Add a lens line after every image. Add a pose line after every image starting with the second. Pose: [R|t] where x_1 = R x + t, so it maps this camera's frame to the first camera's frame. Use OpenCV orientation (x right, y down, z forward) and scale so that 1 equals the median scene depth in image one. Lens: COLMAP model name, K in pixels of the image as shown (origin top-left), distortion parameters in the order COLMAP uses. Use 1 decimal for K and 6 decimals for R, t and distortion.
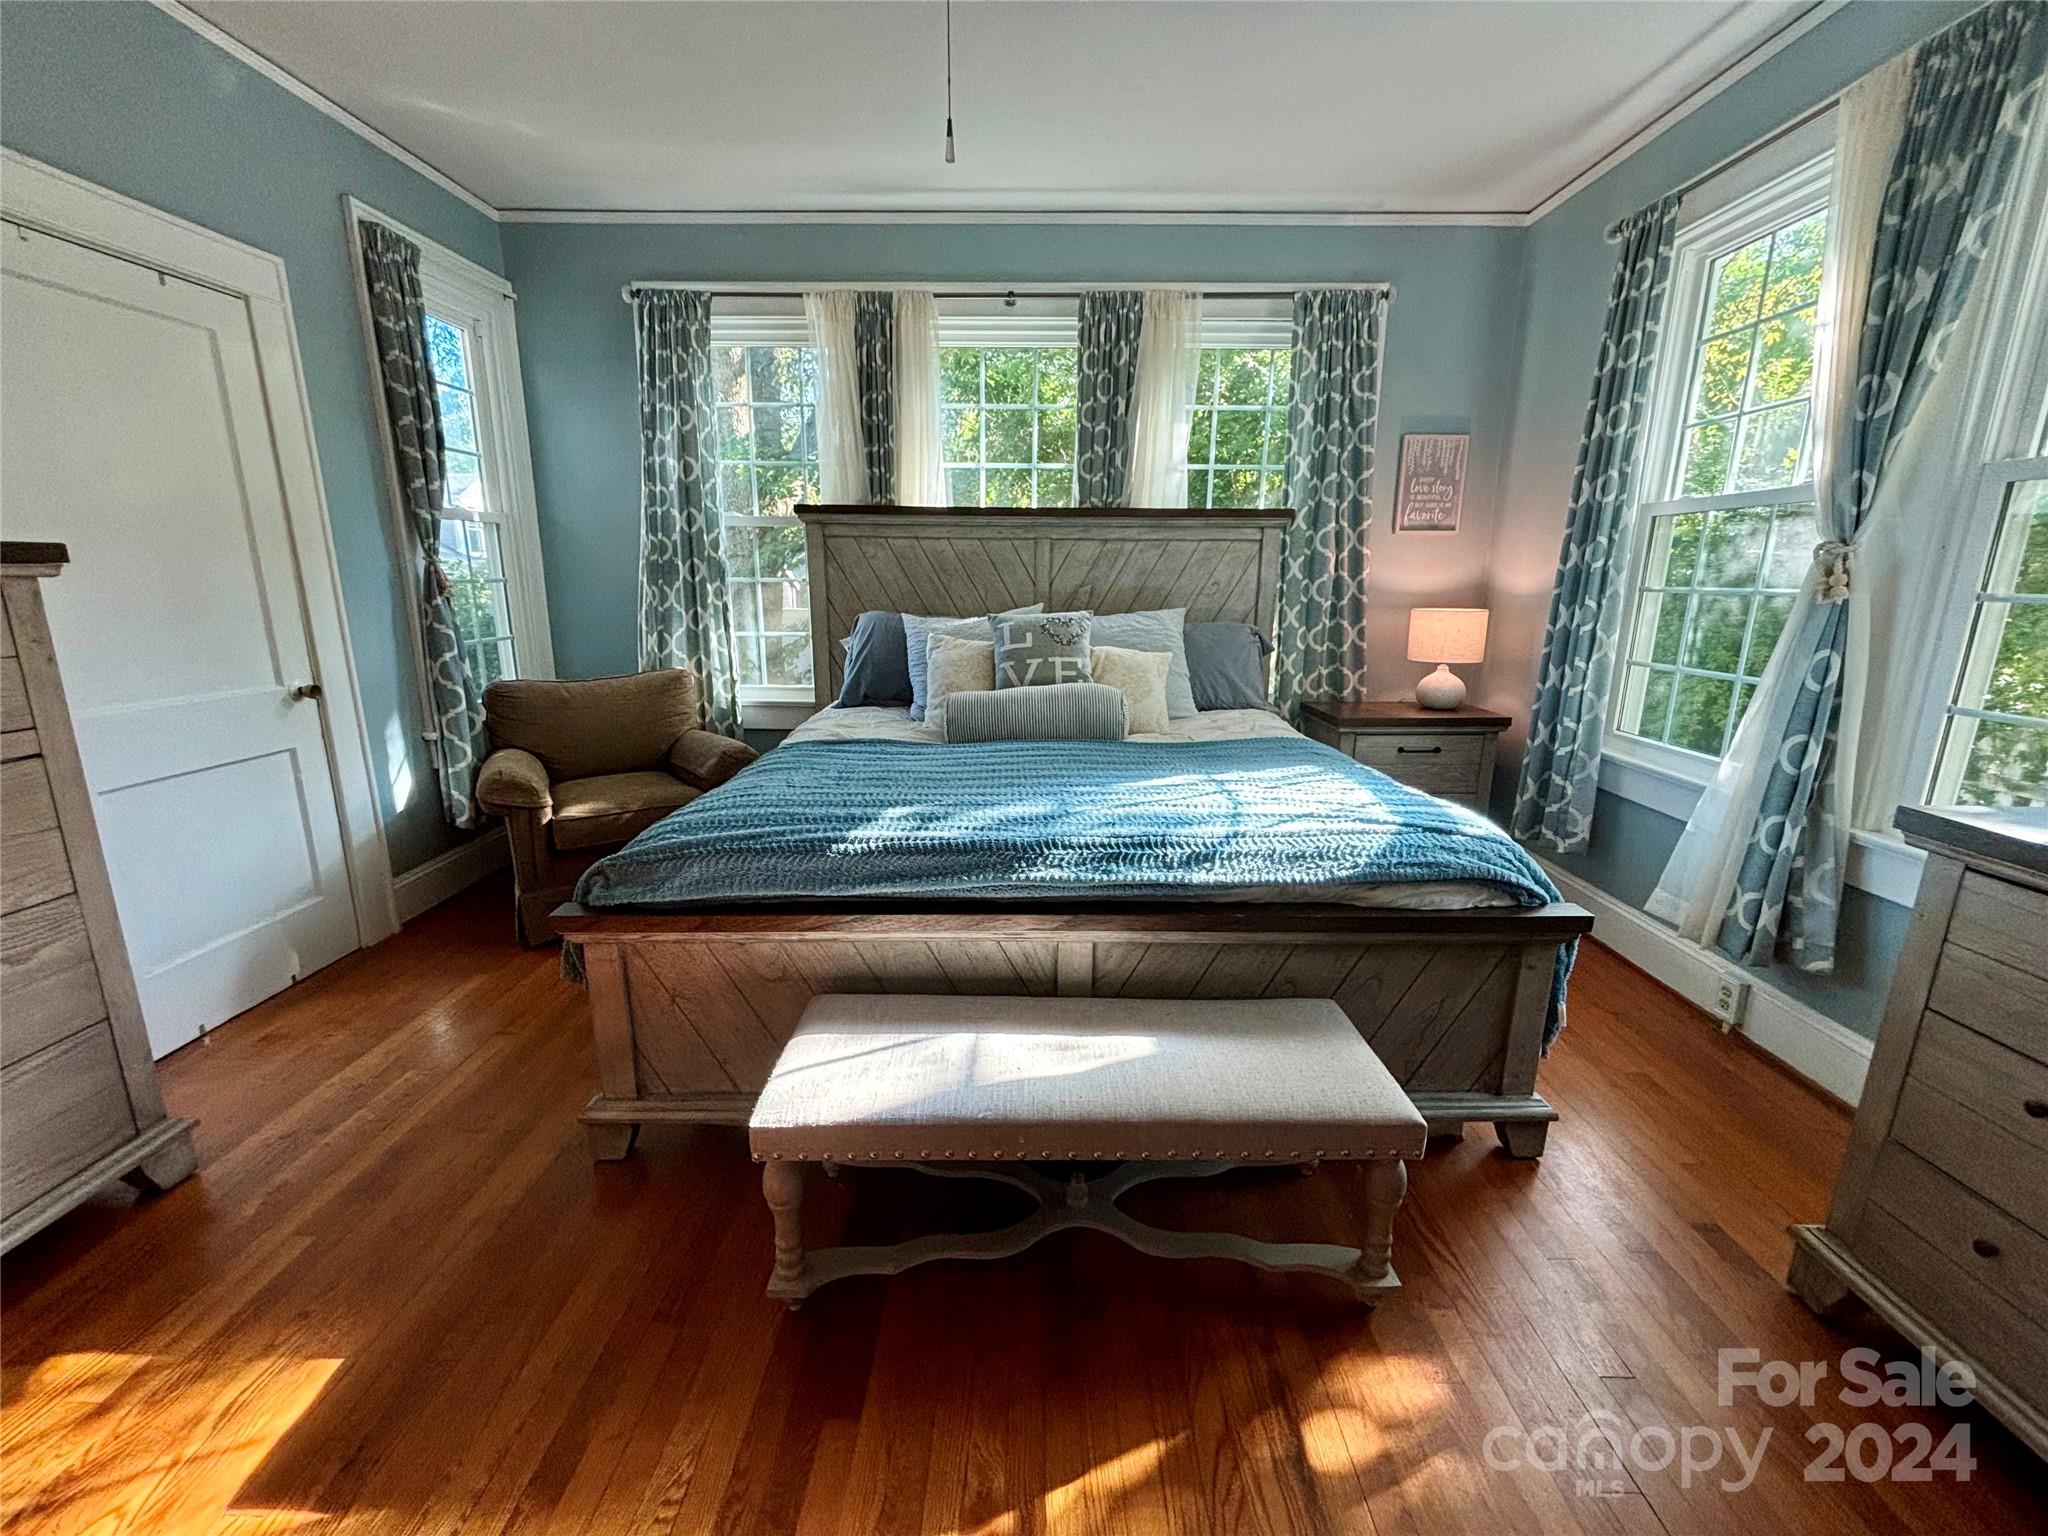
lens RADIAL K [[834.3, 0, 1023.9], [0, 834.3, 754.0], [0, 0, 1]] dist [-0.000520, -0.000025]
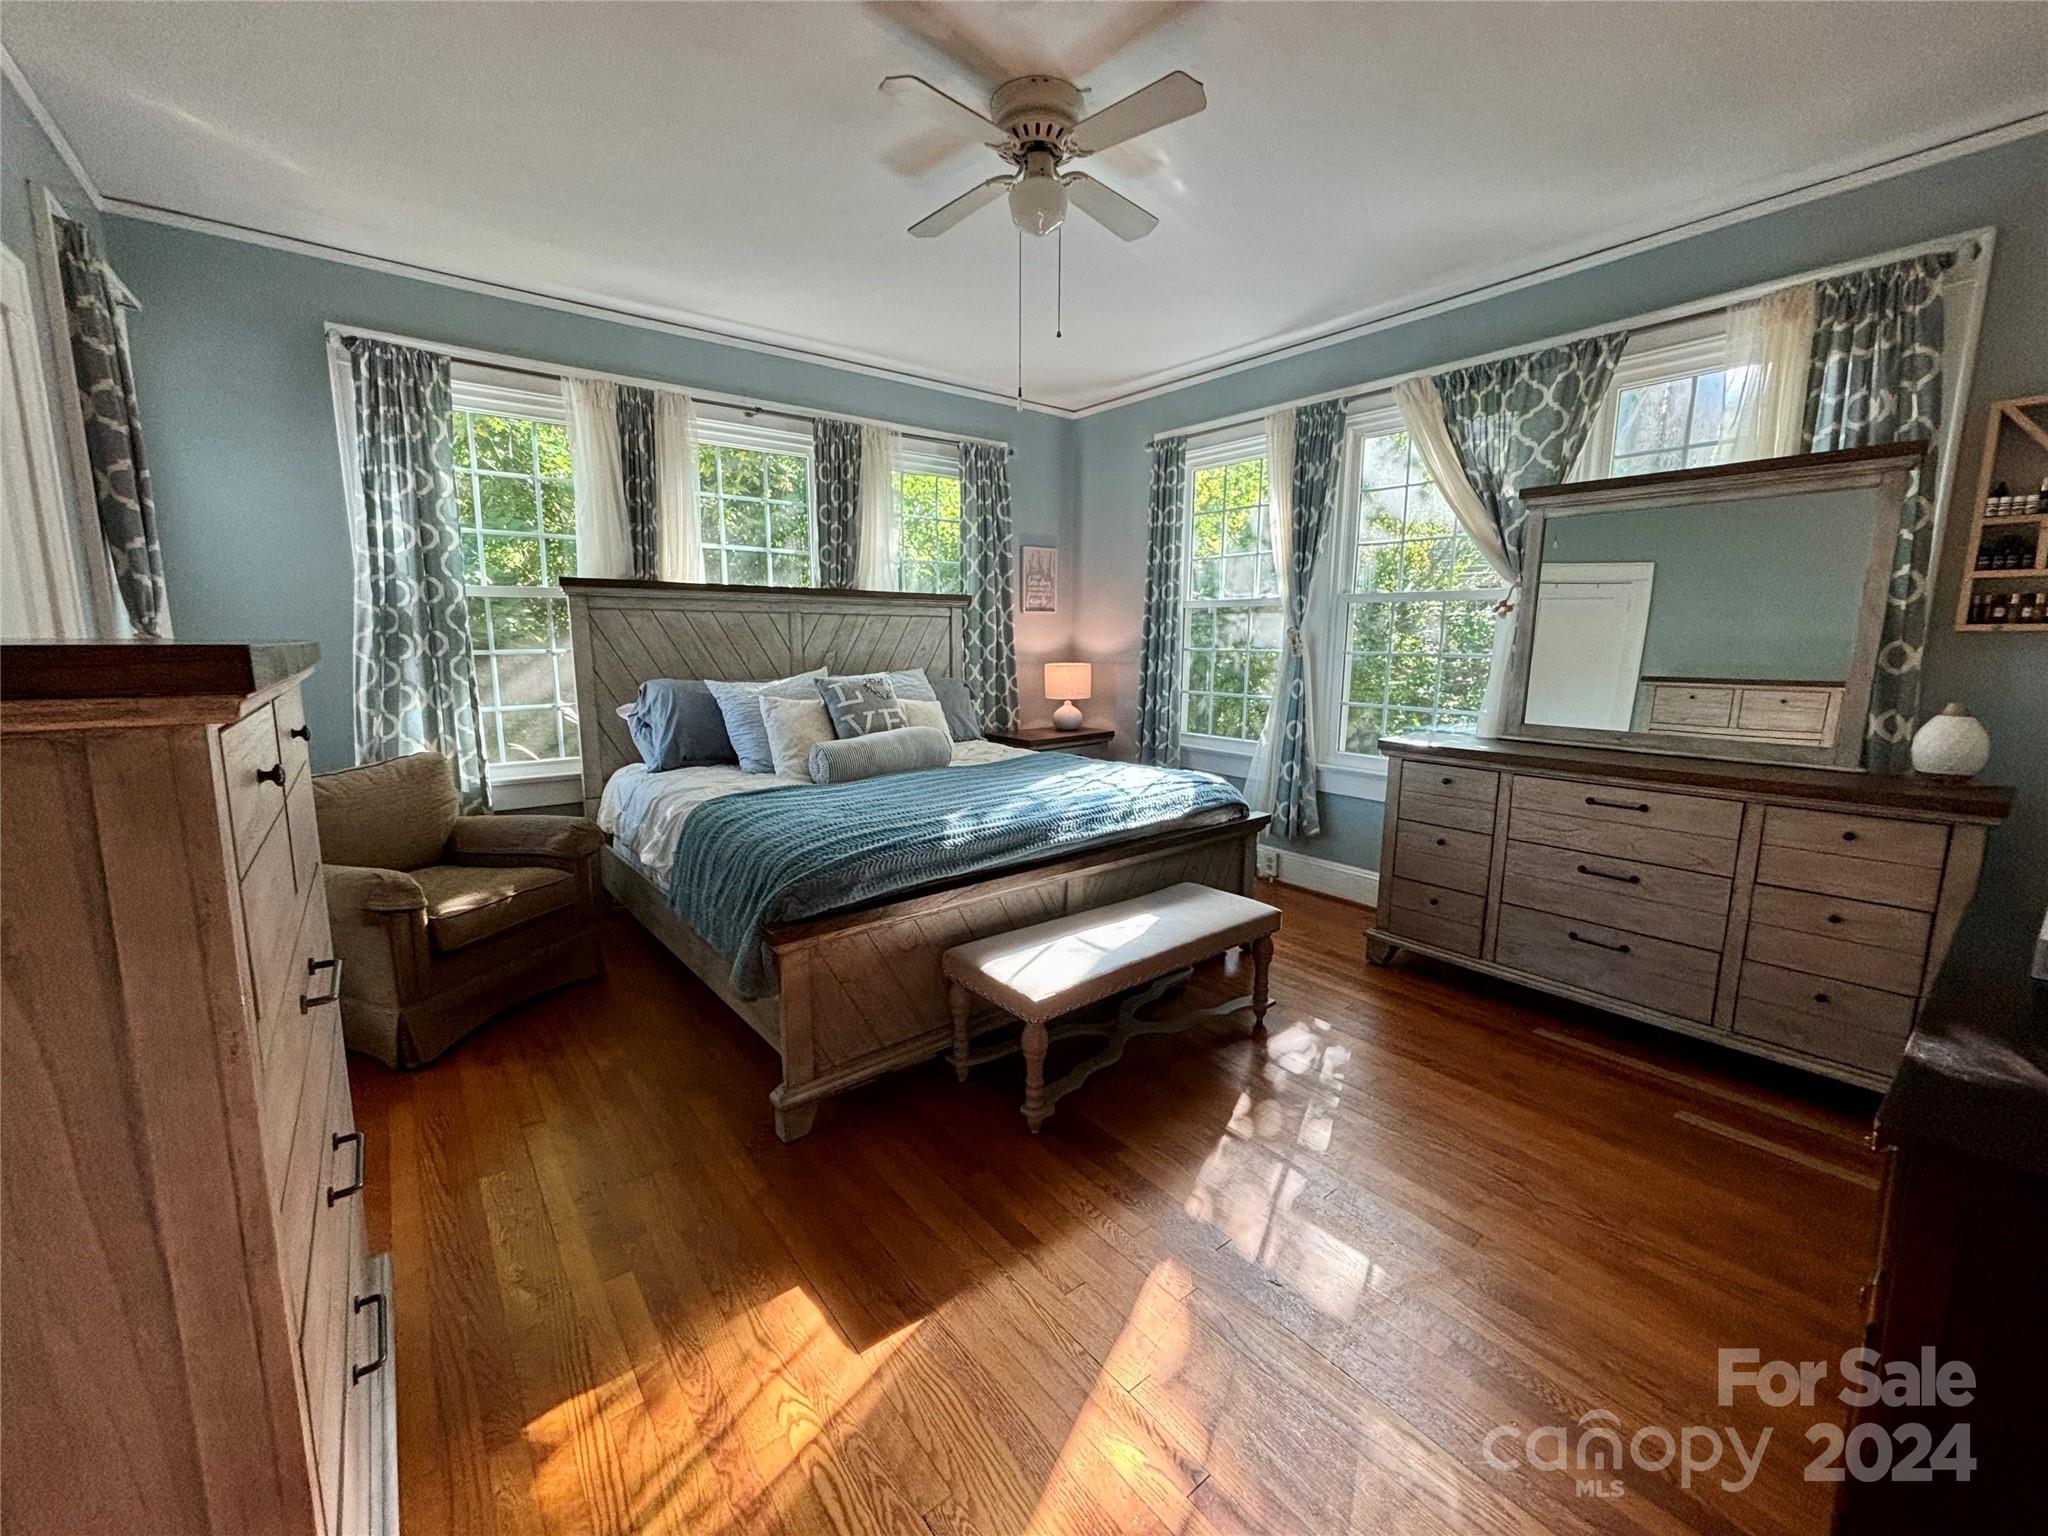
lens RADIAL K [[818.4, 0, 1027.3], [0, 818.4, 763.9], [0, 0, 1]] dist [-0.018504, -0.000227]
pose [[0.775094, -0.101532, 0.623635, -0.494848], [0.134599, 0.990882, -0.005965, 0.003565], [-0.617343, 0.088564, 0.781693, -0.090389]]
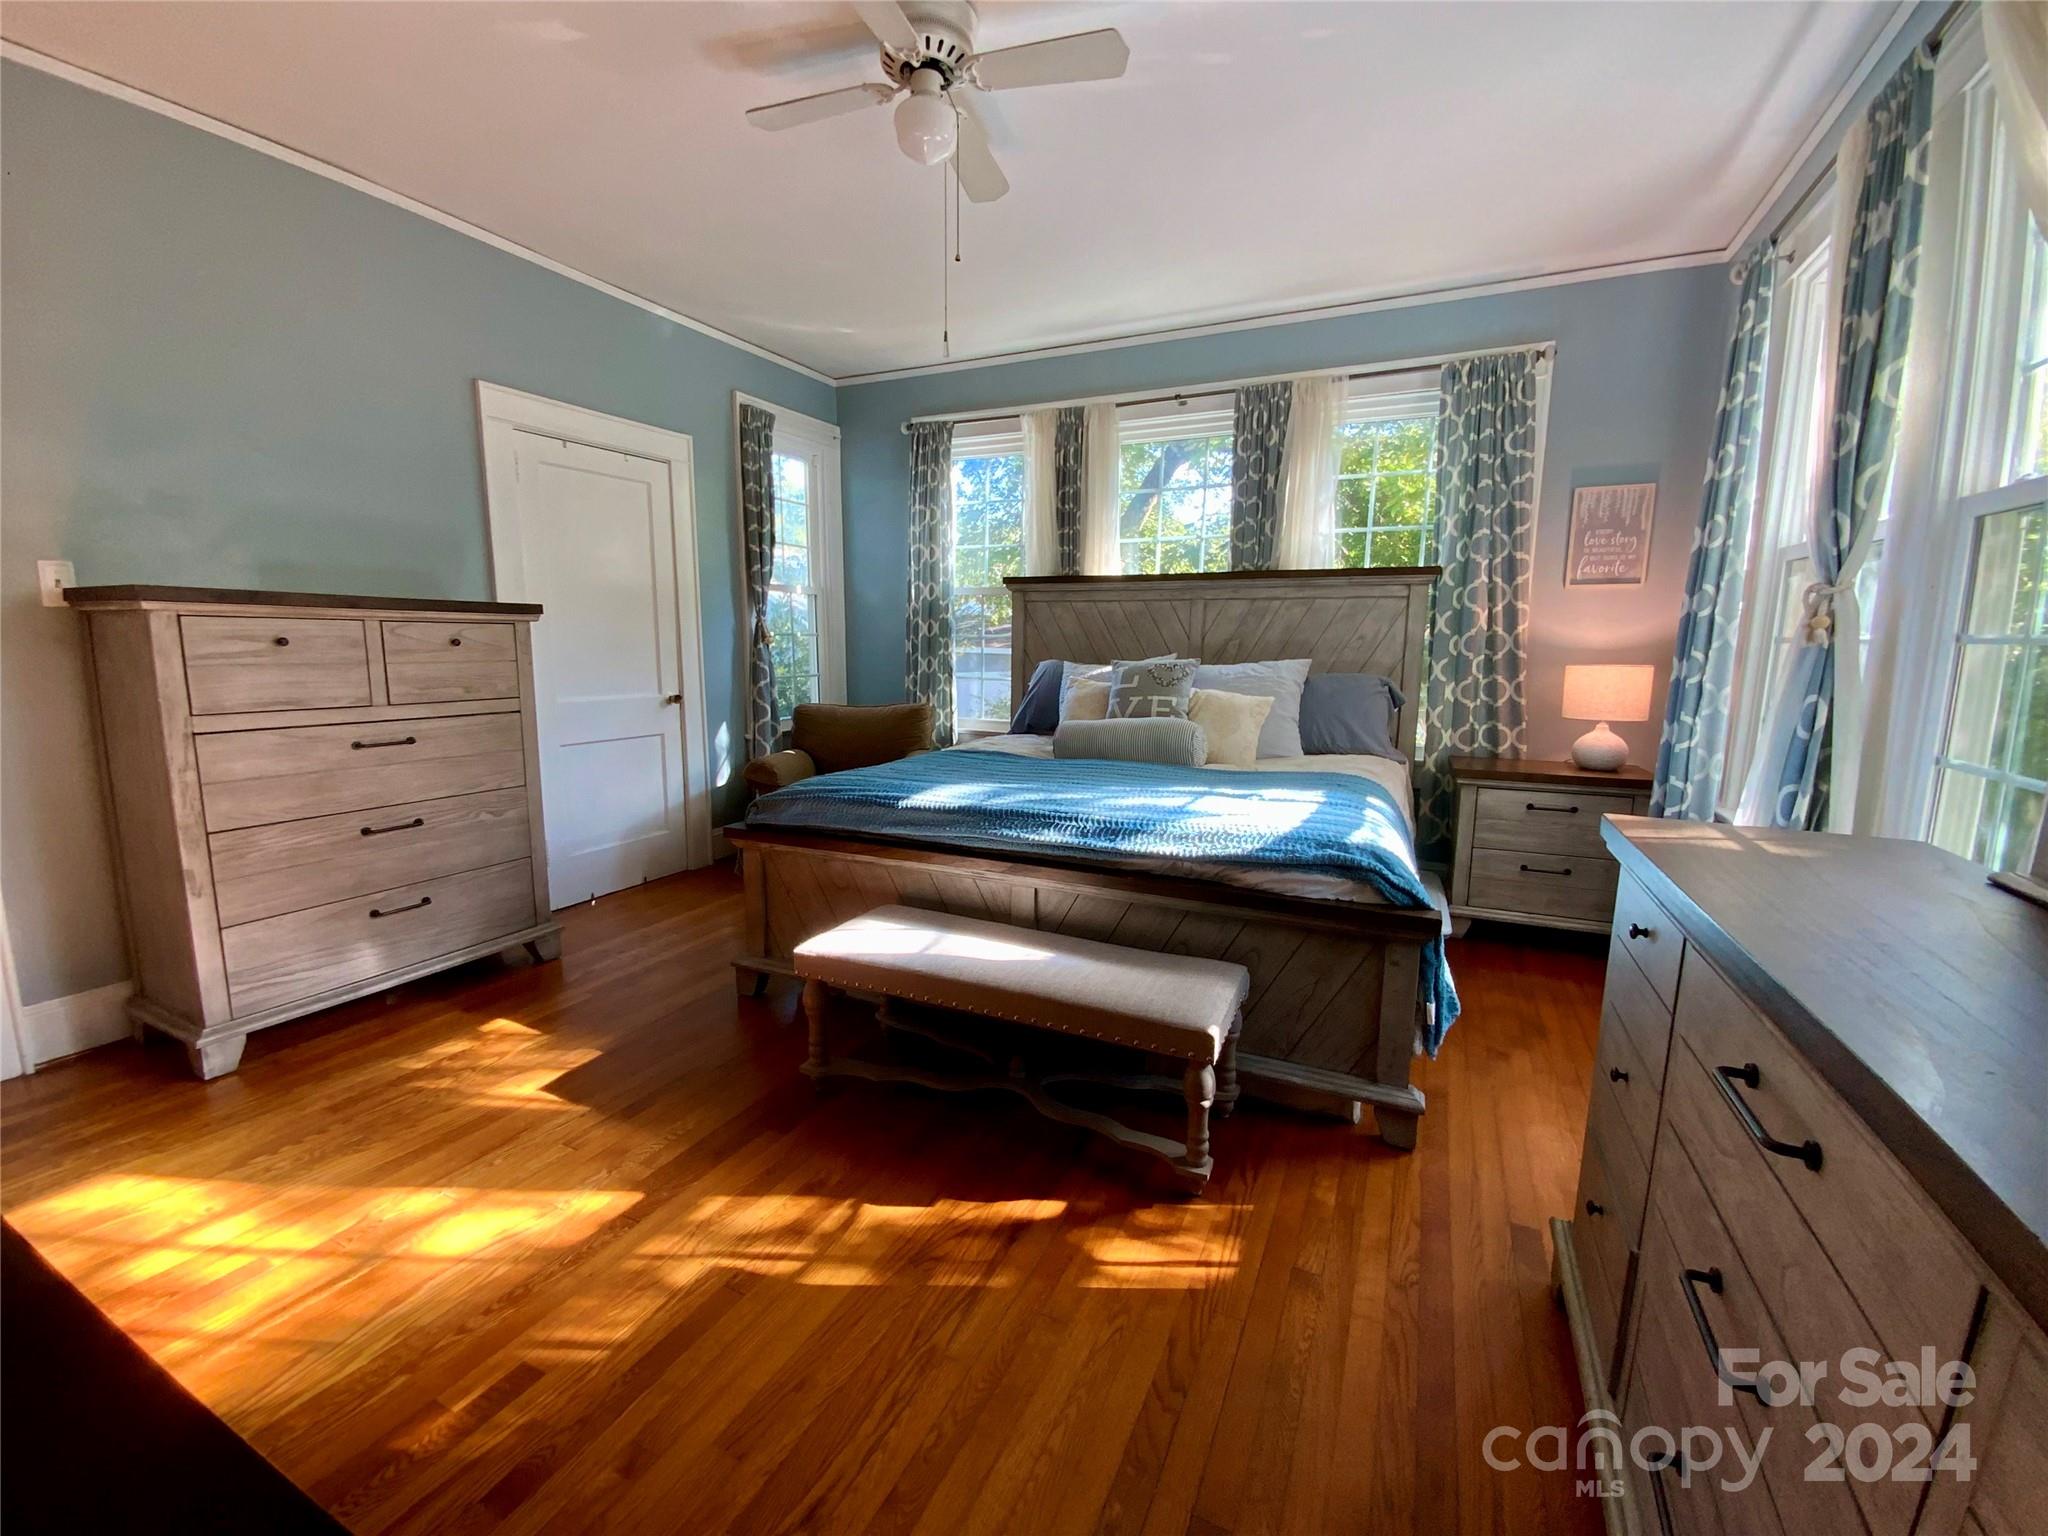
lens RADIAL K [[839.2, 0, 1030.4], [0, 839.2, 760.2], [0, 0, 1]] dist [0.020778, -0.019112]
pose [[0.909408, 0.062821, -0.411134, 0.322132], [-0.093394, 0.994127, -0.054681, 0.049522], [0.405284, 0.088125, 0.909933, -0.132393]]
